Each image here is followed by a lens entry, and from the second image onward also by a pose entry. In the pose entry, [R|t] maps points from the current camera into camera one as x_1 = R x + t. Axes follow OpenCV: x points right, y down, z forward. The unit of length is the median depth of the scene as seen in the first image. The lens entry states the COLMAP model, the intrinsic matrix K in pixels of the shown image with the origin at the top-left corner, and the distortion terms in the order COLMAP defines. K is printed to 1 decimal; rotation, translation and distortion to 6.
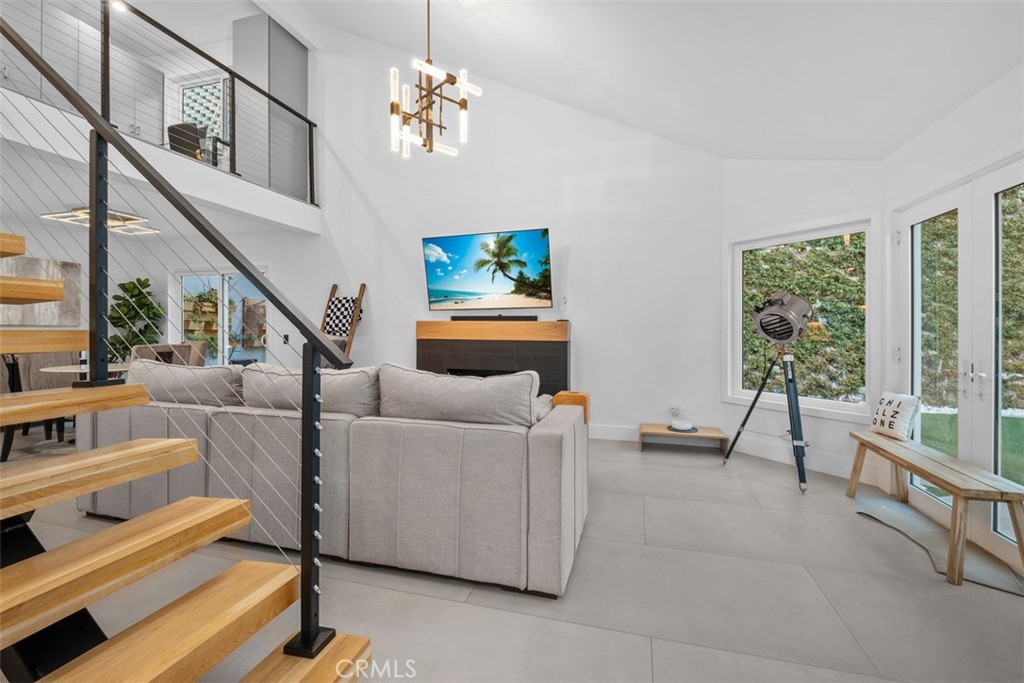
lens RADIAL K [[441.7, 0, 511.7], [0, 441.7, 330.1], [0, 0, 1]] dist [0.001131, -0.006993]
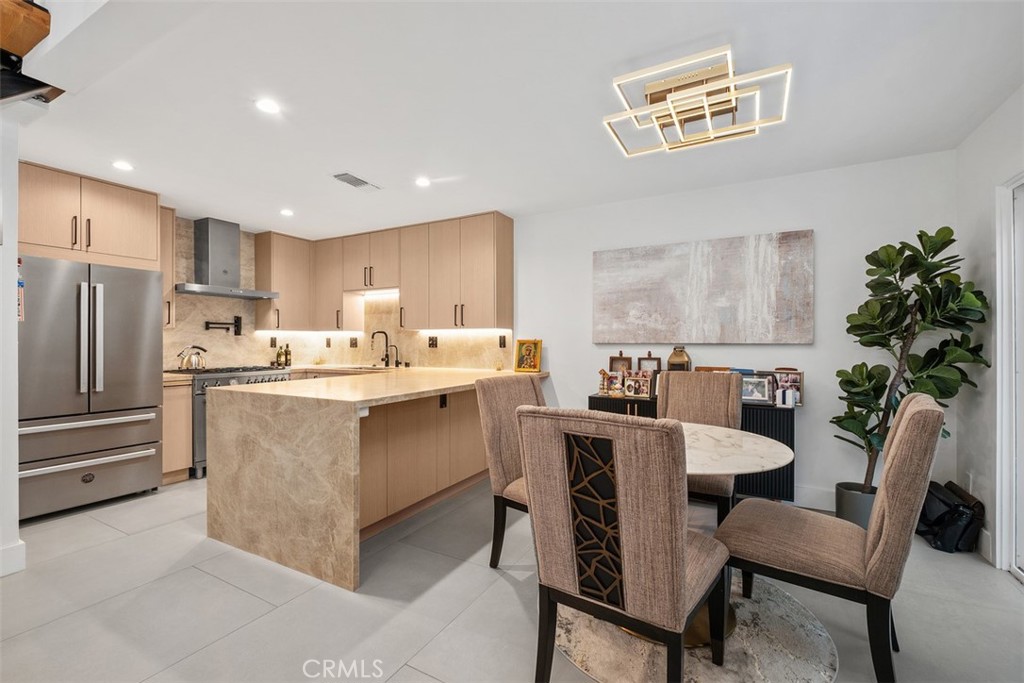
lens RADIAL K [[440.2, 0, 512.0], [0, 440.2, 341.5], [0, 0, 1]] dist [-0.004608, -0.001201]
pose [[-0.227260, -0.006577, -0.973812, -0.393970], [0.000793, 0.999976, -0.006939, -0.009317], [0.973834, -0.002350, -0.227249, 0.814386]]
